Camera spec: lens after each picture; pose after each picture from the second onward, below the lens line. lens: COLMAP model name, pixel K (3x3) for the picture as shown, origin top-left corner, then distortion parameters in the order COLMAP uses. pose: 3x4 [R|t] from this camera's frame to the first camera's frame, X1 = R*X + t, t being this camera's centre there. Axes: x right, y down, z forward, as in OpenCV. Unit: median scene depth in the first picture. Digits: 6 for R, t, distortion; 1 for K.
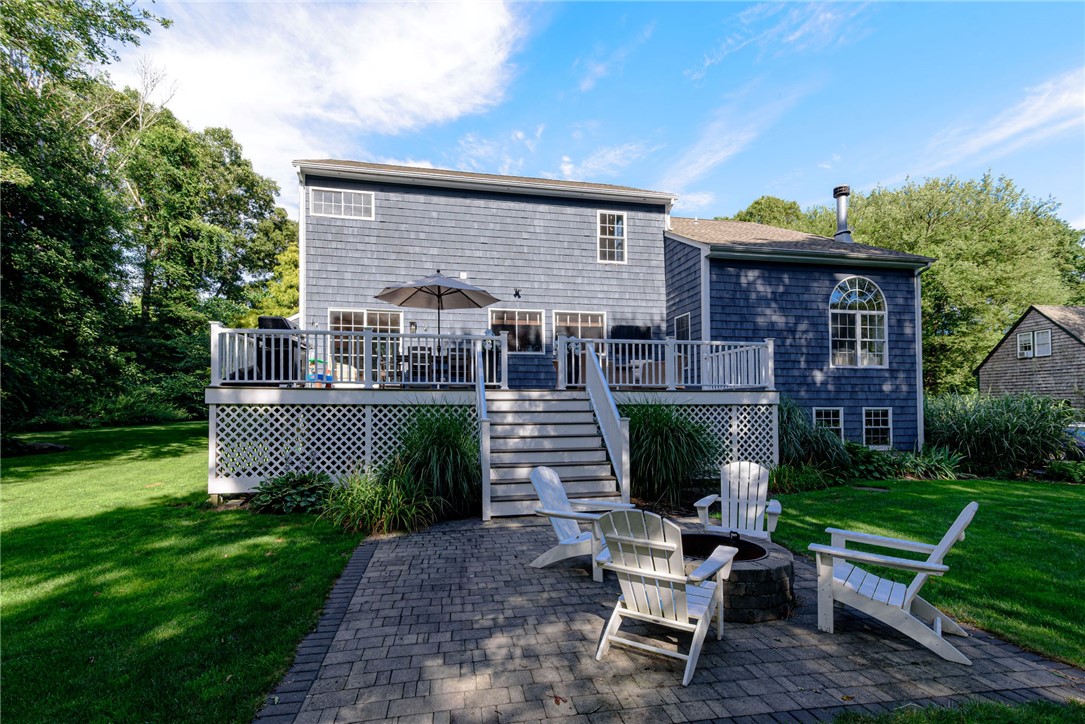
lens RADIAL K [[480.2, 0, 574.6], [0, 480.2, 368.0], [0, 0, 1]] dist [0.053297, -0.053946]
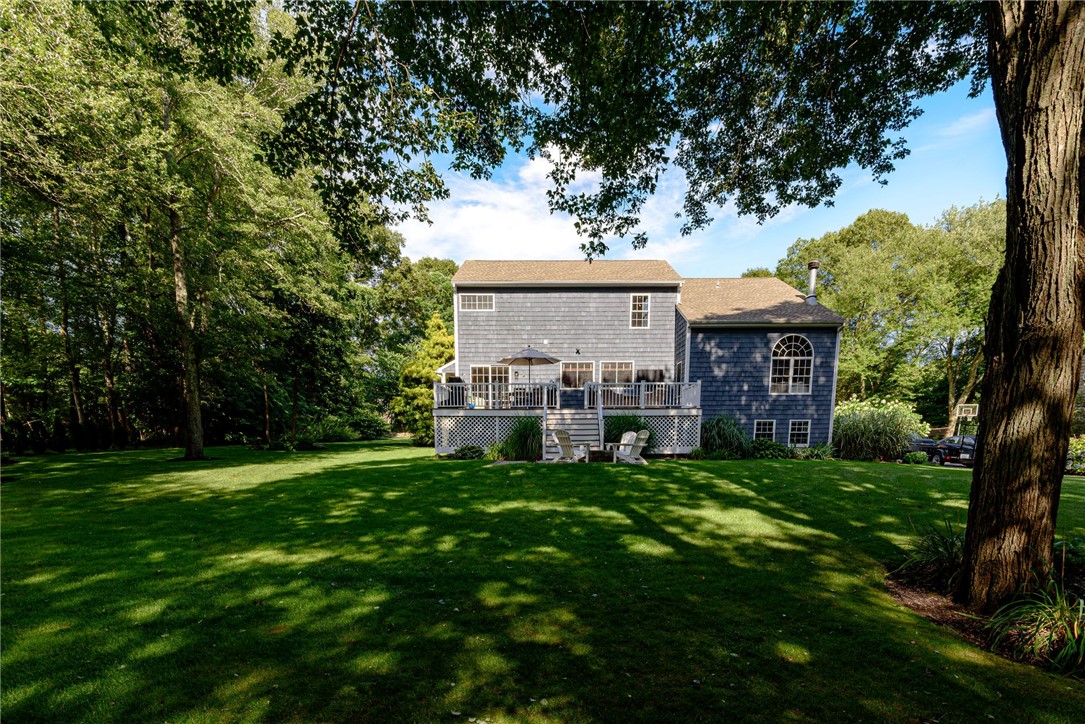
lens RADIAL K [[480.2, 0, 574.6], [0, 480.2, 368.0], [0, 0, 1]] dist [0.053297, -0.053946]
pose [[0.978226, -0.029525, -0.205430, 0.195977], [0.017586, 0.998061, -0.059703, -0.003928], [0.206795, 0.054790, 0.976849, -0.561819]]
